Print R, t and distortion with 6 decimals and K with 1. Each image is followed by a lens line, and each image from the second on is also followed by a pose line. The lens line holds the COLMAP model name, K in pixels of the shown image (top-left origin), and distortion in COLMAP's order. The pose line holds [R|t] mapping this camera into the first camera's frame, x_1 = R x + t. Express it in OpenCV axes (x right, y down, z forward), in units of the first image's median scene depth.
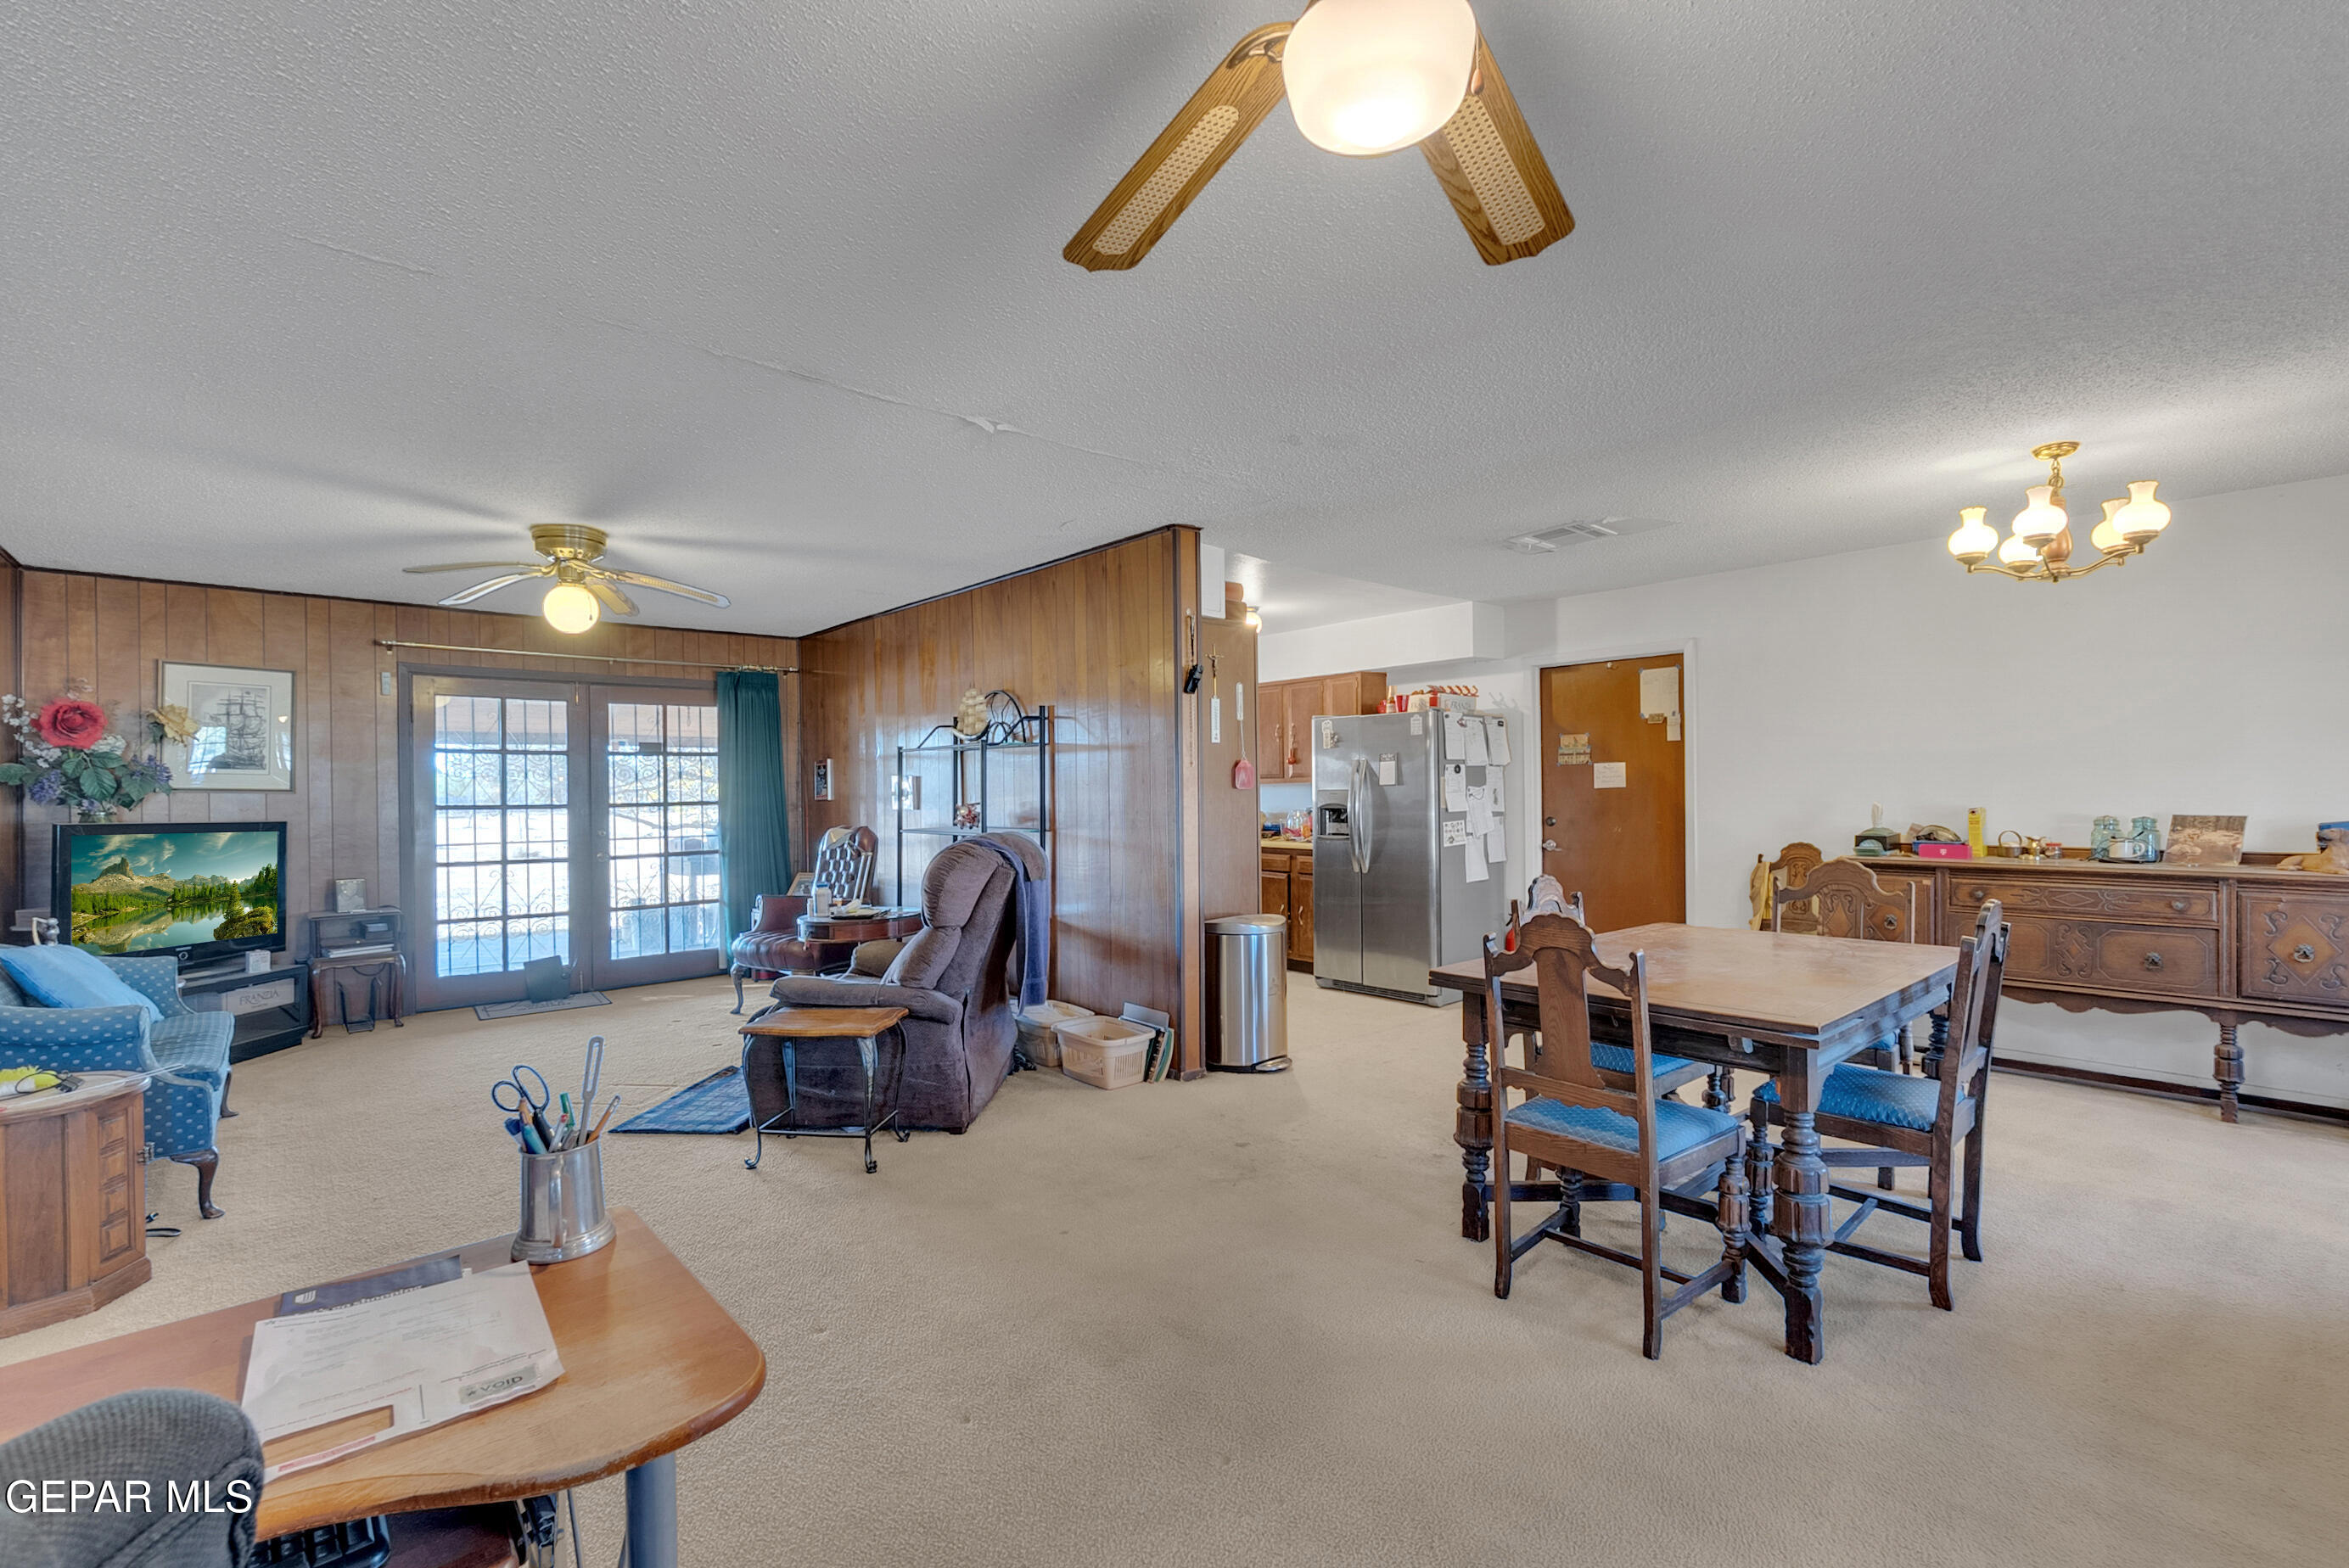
lens RADIAL K [[1024.1, 0, 1162.5], [0, 1024.1, 781.5], [0, 0, 1]] dist [-0.002777, 0.000140]
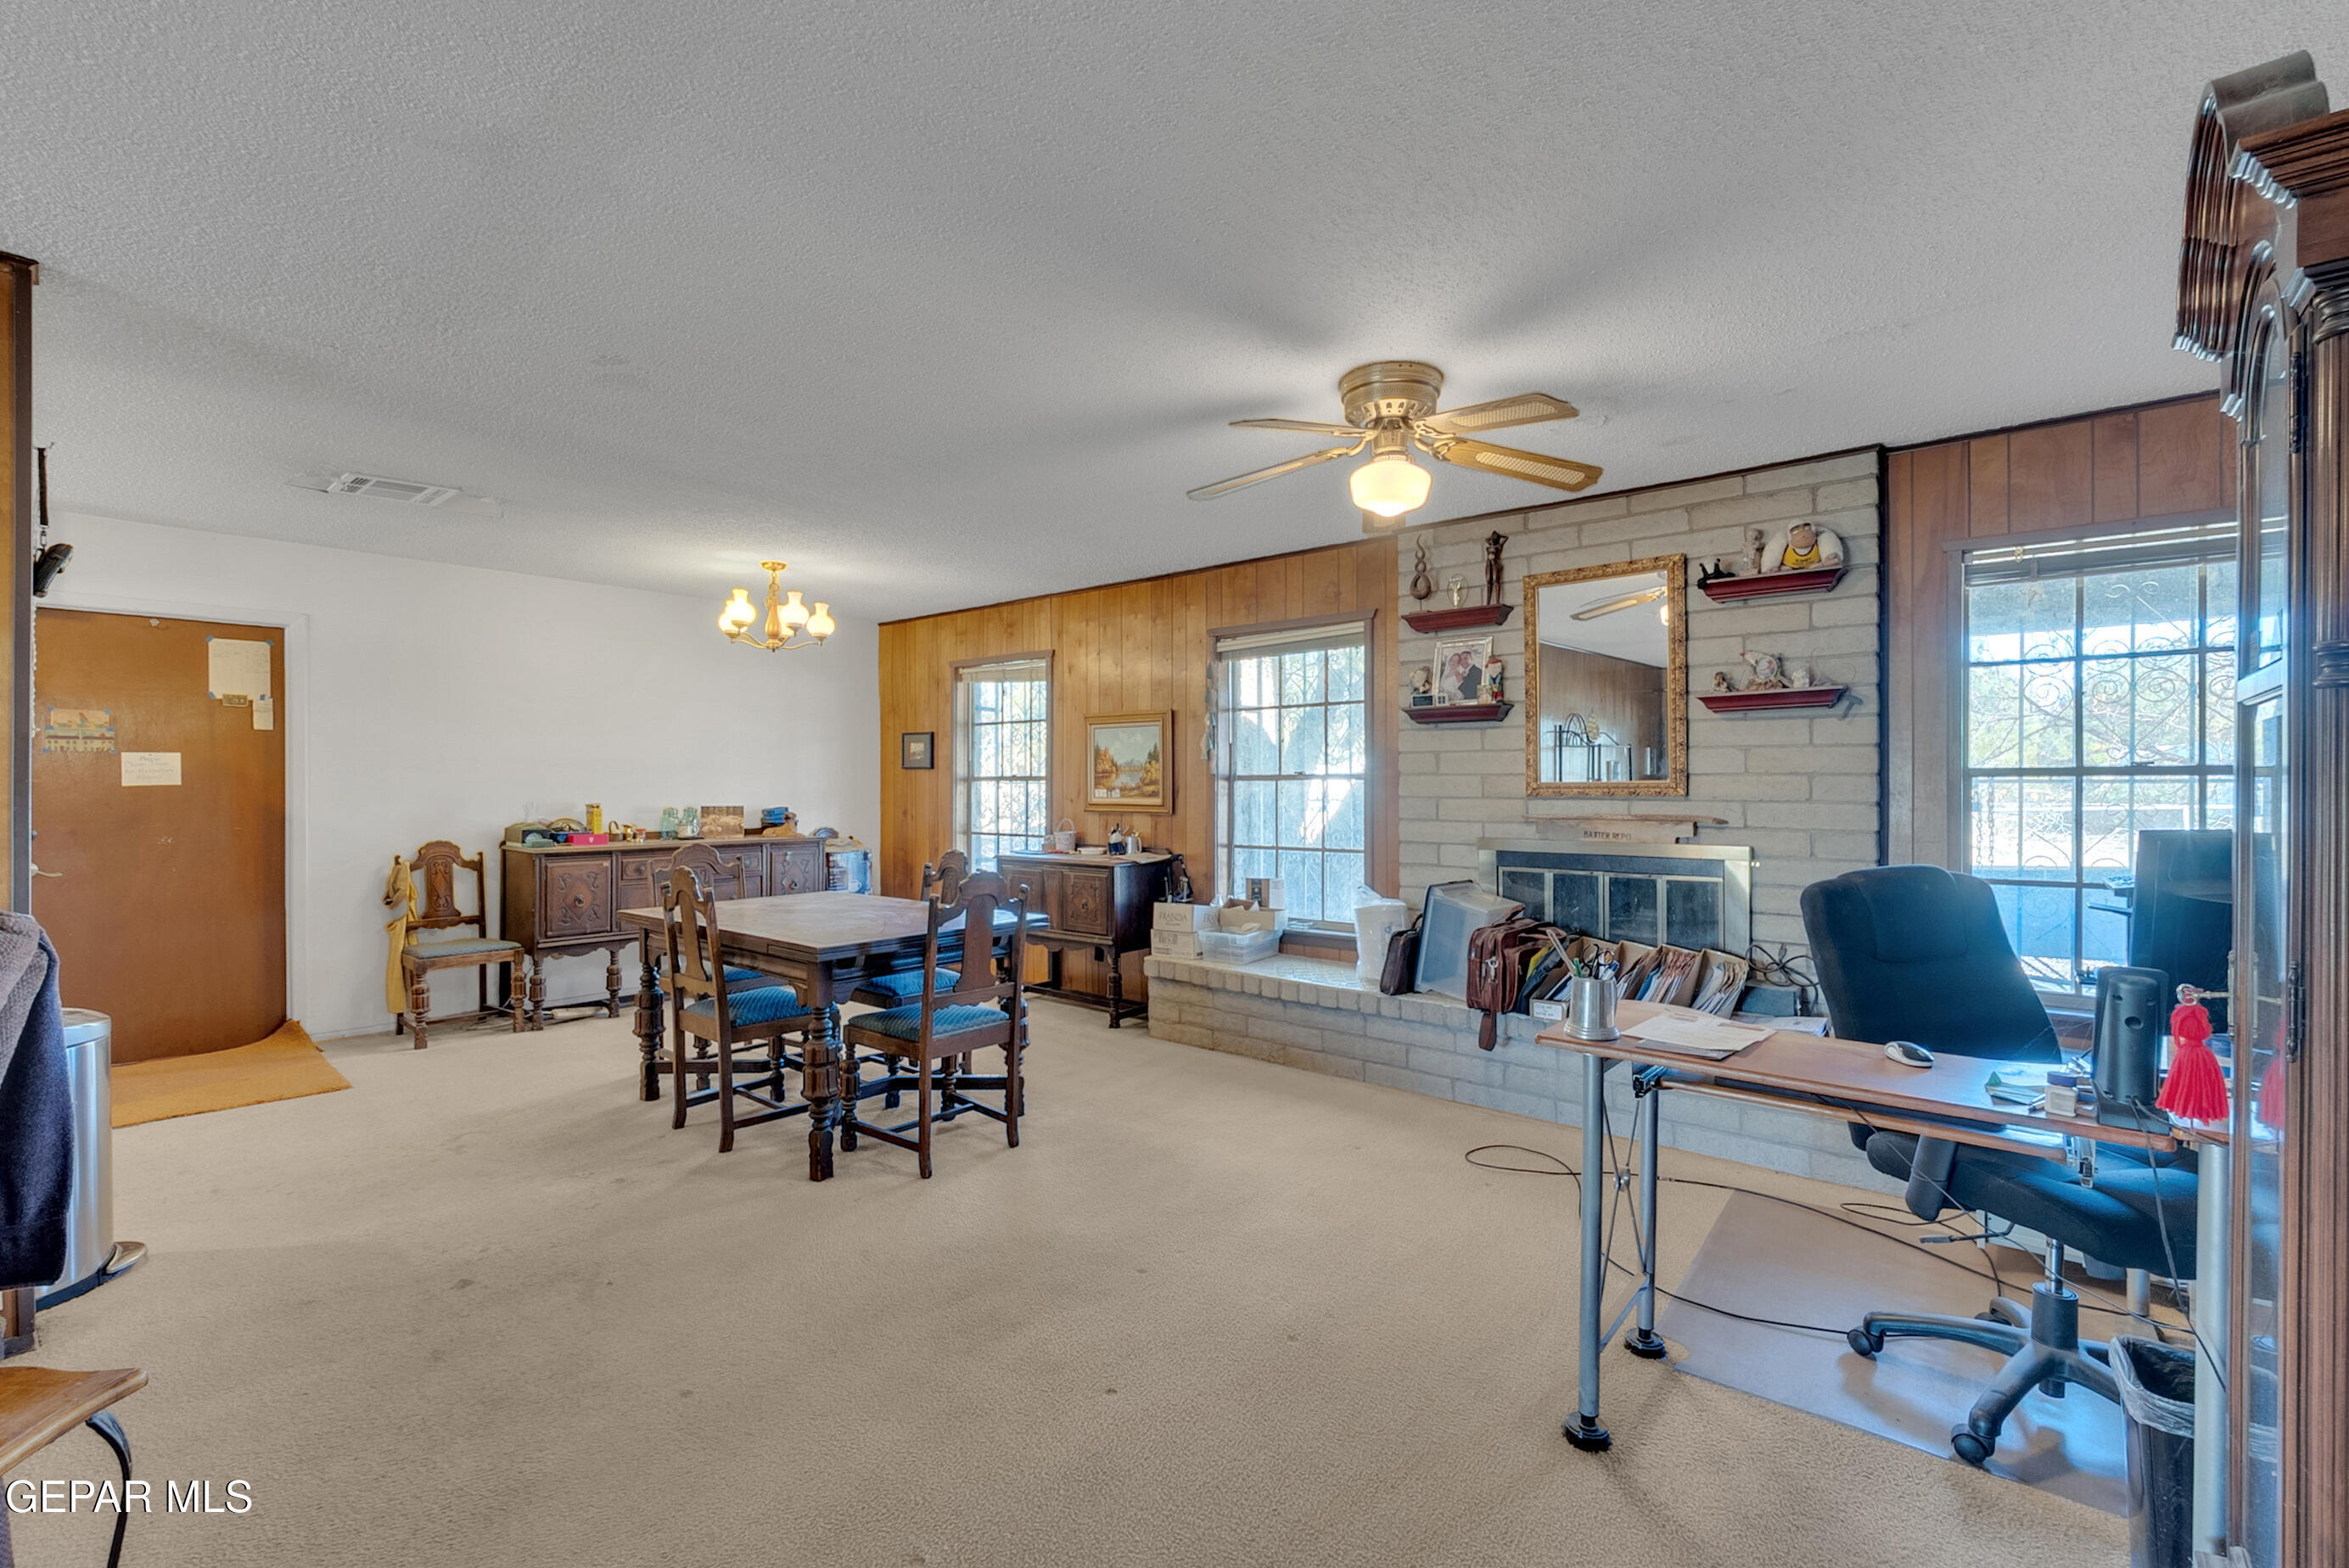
lens RADIAL K [[1020.9, 0, 1168.8], [0, 1020.9, 784.5], [0, 0, 1]] dist [-0.004602, -0.000396]
pose [[-0.146416, 0.009993, 0.989173, -0.562355], [-0.006048, 0.999921, -0.010996, 0.012427], [-0.989205, -0.007592, -0.146344, 0.506554]]
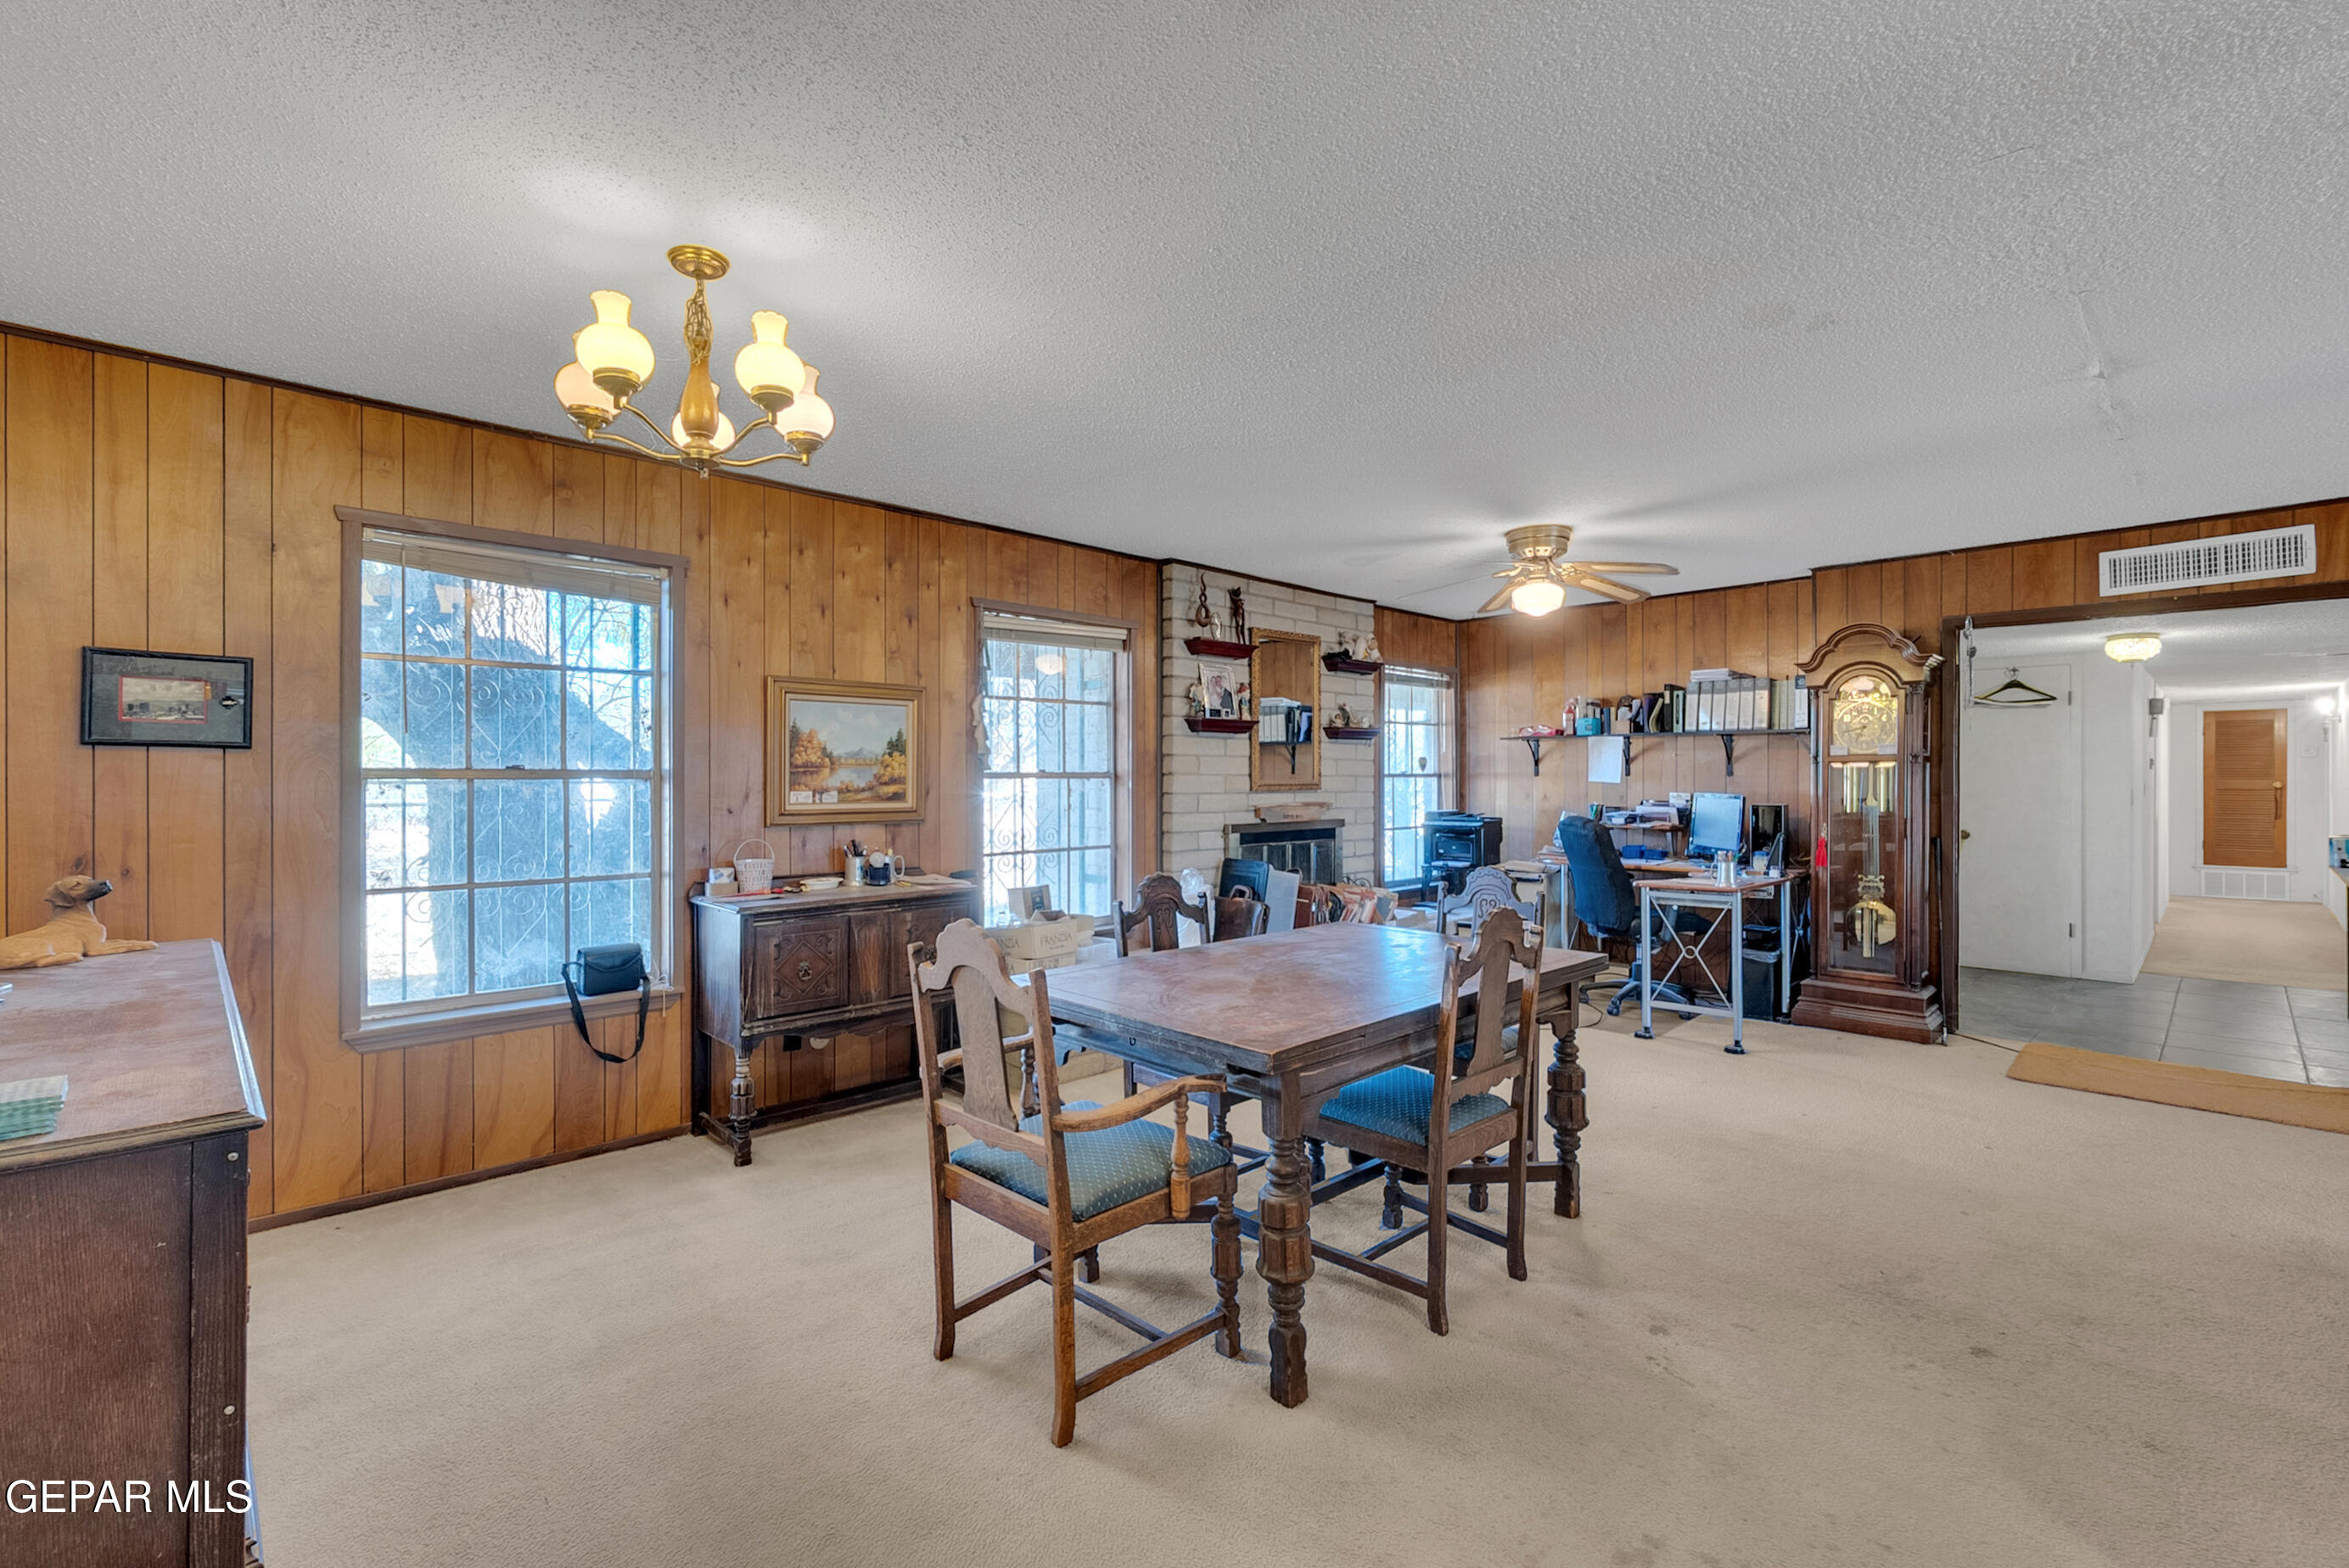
lens RADIAL K [[1024.1, 0, 1162.5], [0, 1024.1, 781.5], [0, 0, 1]] dist [-0.002777, 0.000140]
pose [[-0.998935, 0.011351, -0.044728, 0.487735], [0.011602, 0.999918, -0.005359, 0.004320], [0.044663, -0.005872, -0.998985, 1.301768]]
